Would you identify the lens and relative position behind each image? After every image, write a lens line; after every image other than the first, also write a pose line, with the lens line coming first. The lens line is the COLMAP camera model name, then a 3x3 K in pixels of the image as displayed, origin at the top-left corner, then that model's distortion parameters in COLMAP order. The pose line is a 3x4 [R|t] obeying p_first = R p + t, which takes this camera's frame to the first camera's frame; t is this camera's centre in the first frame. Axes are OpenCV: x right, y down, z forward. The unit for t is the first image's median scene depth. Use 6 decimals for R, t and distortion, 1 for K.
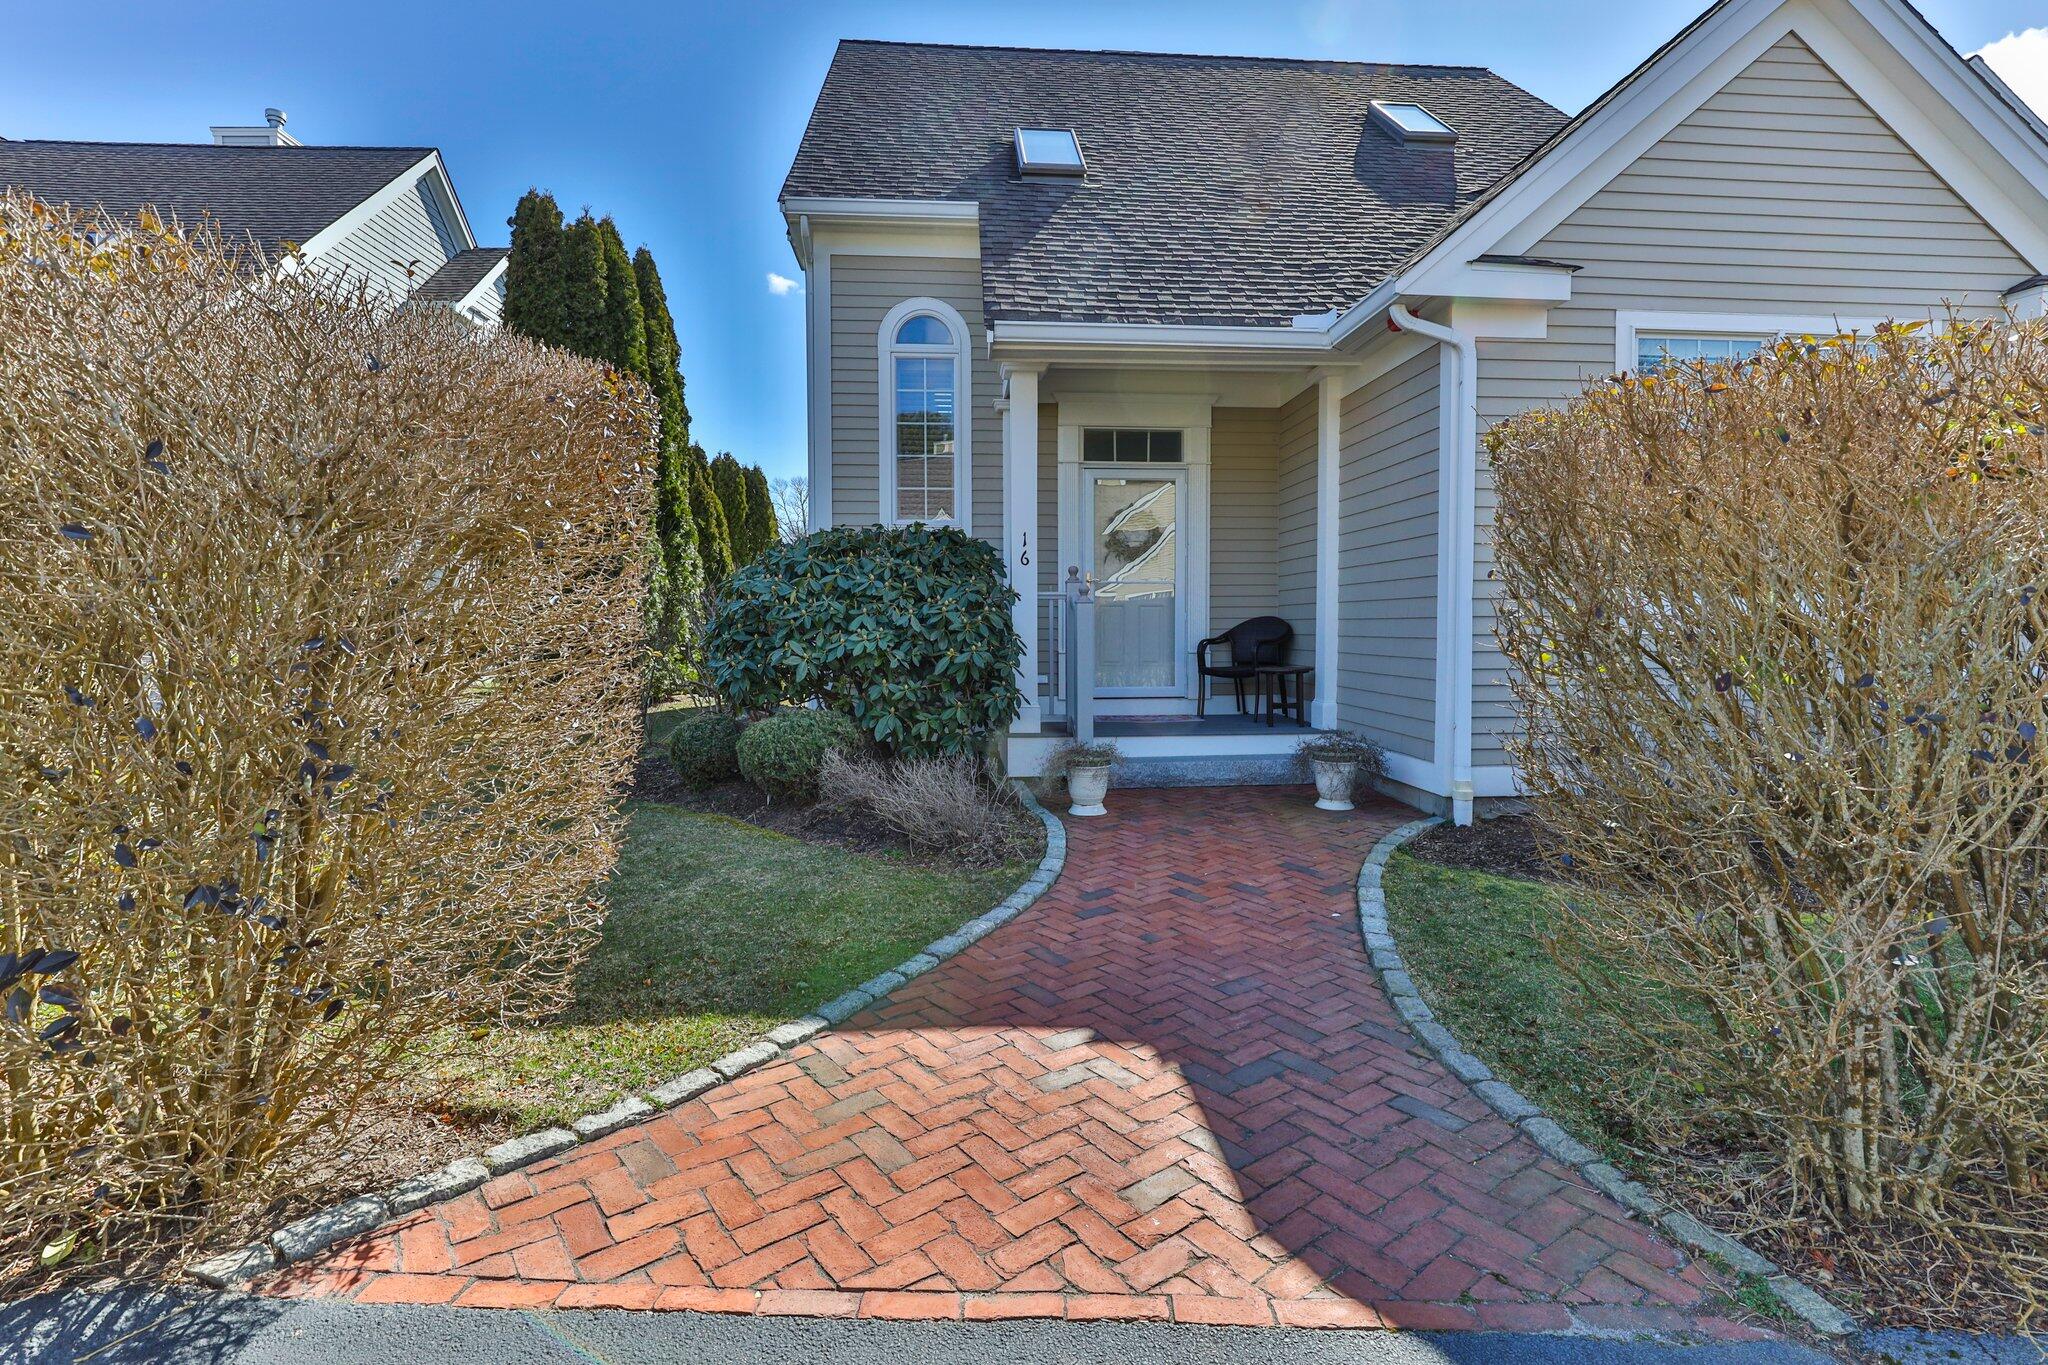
lens RADIAL K [[922.3, 0, 1016.7], [0, 922.3, 677.2], [0, 0, 1]] dist [-0.003956, 0.002372]
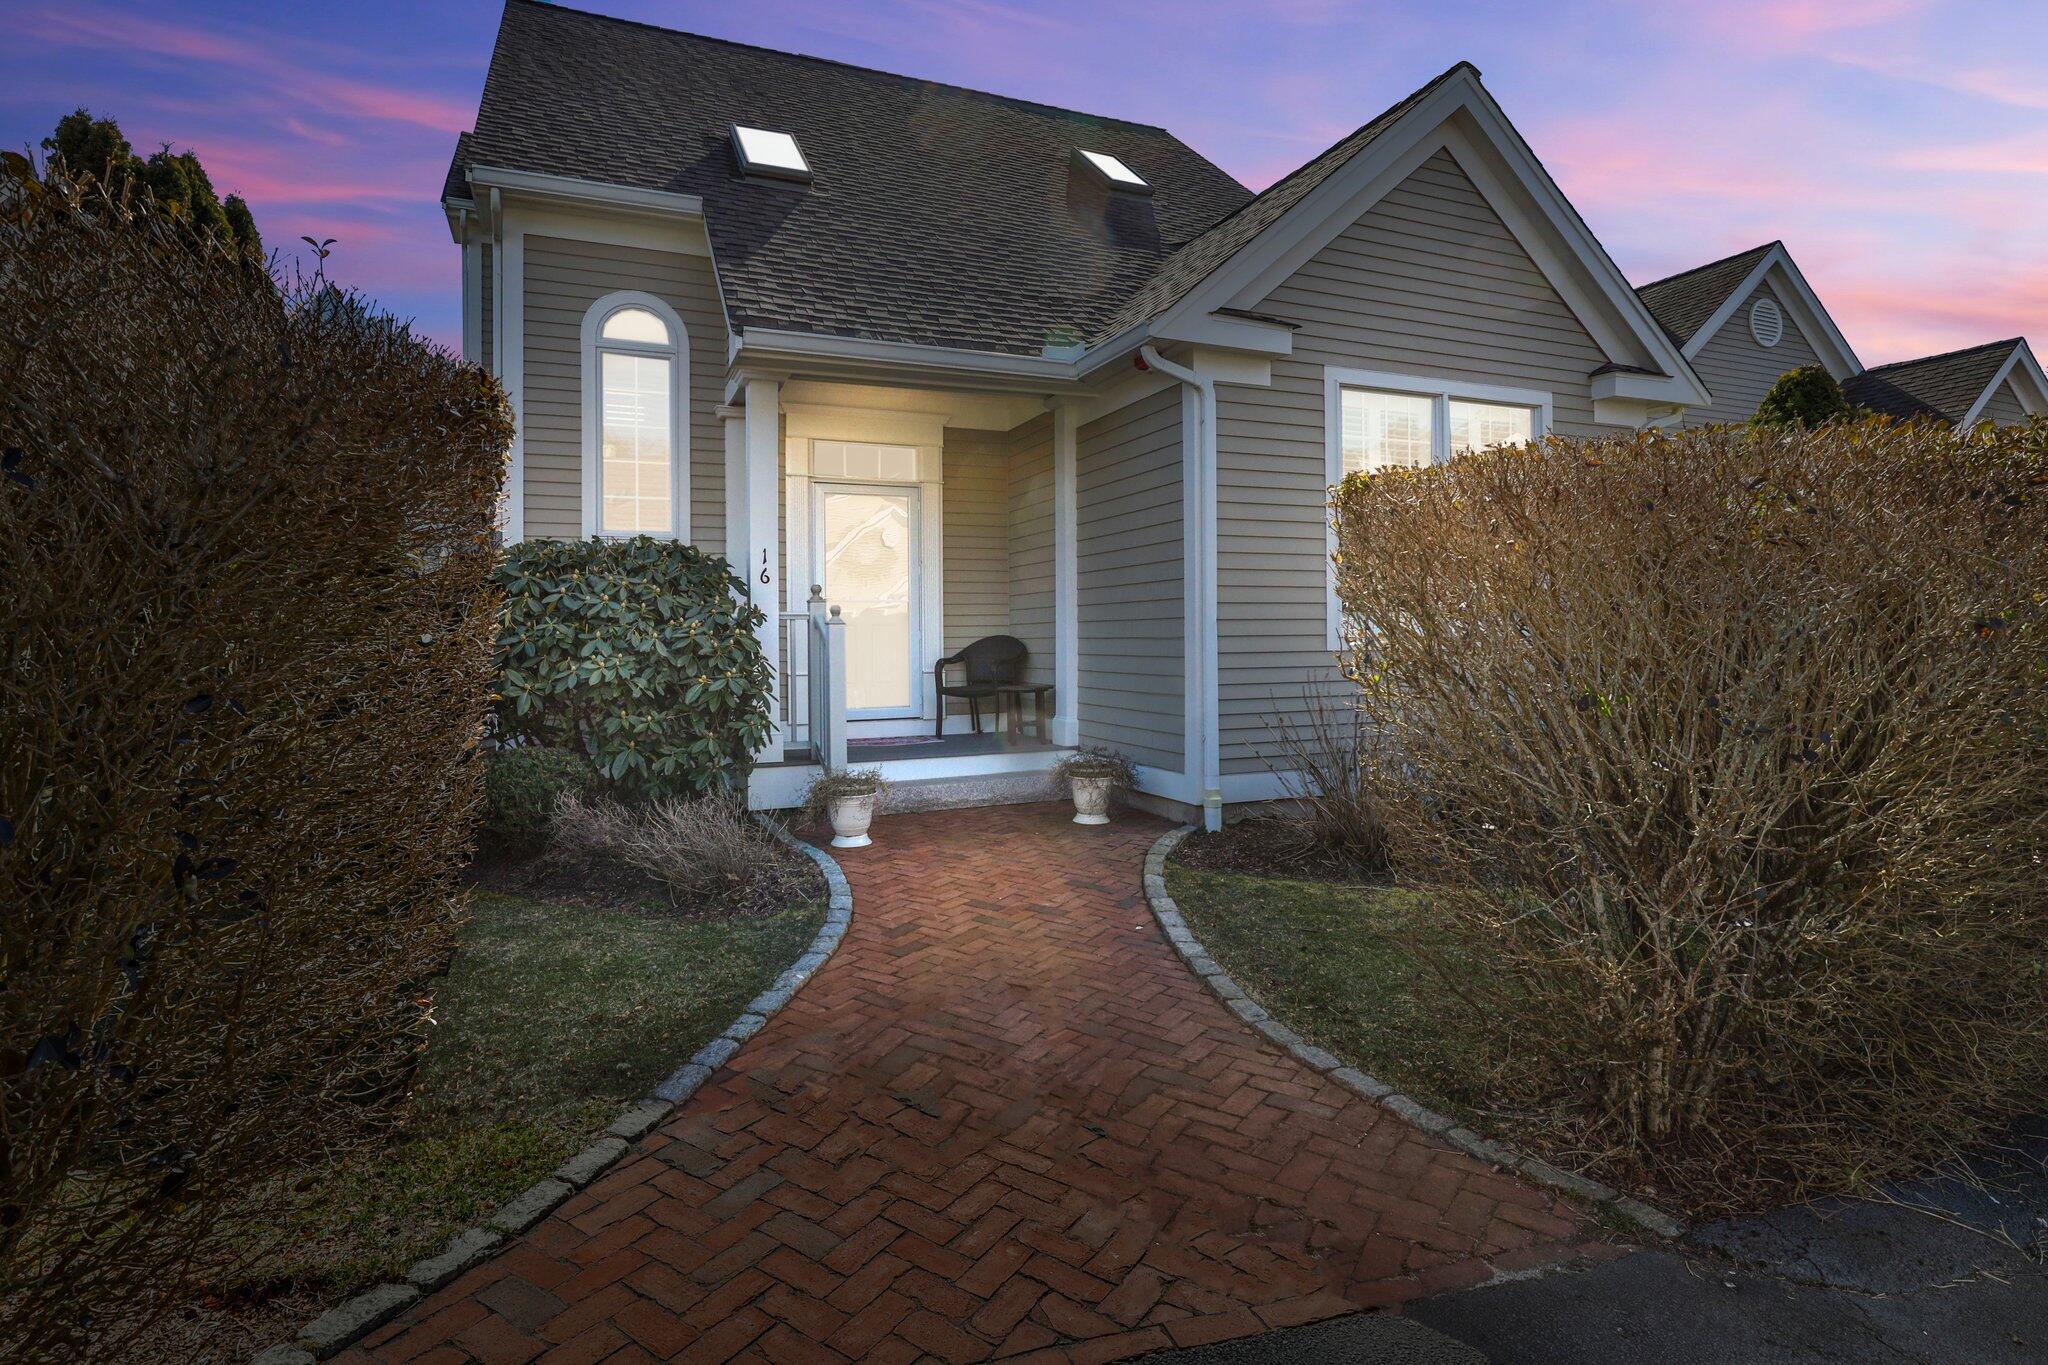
lens RADIAL K [[970.5, 0, 930.0], [0, 970.5, 654.2], [0, 0, 1]] dist [0.000485, -0.001896]
pose [[0.957817, -0.015377, 0.286968, -0.162031], [0.026626, 0.999021, -0.035338, -0.014423], [-0.286144, 0.041488, 0.957288, 0.009972]]
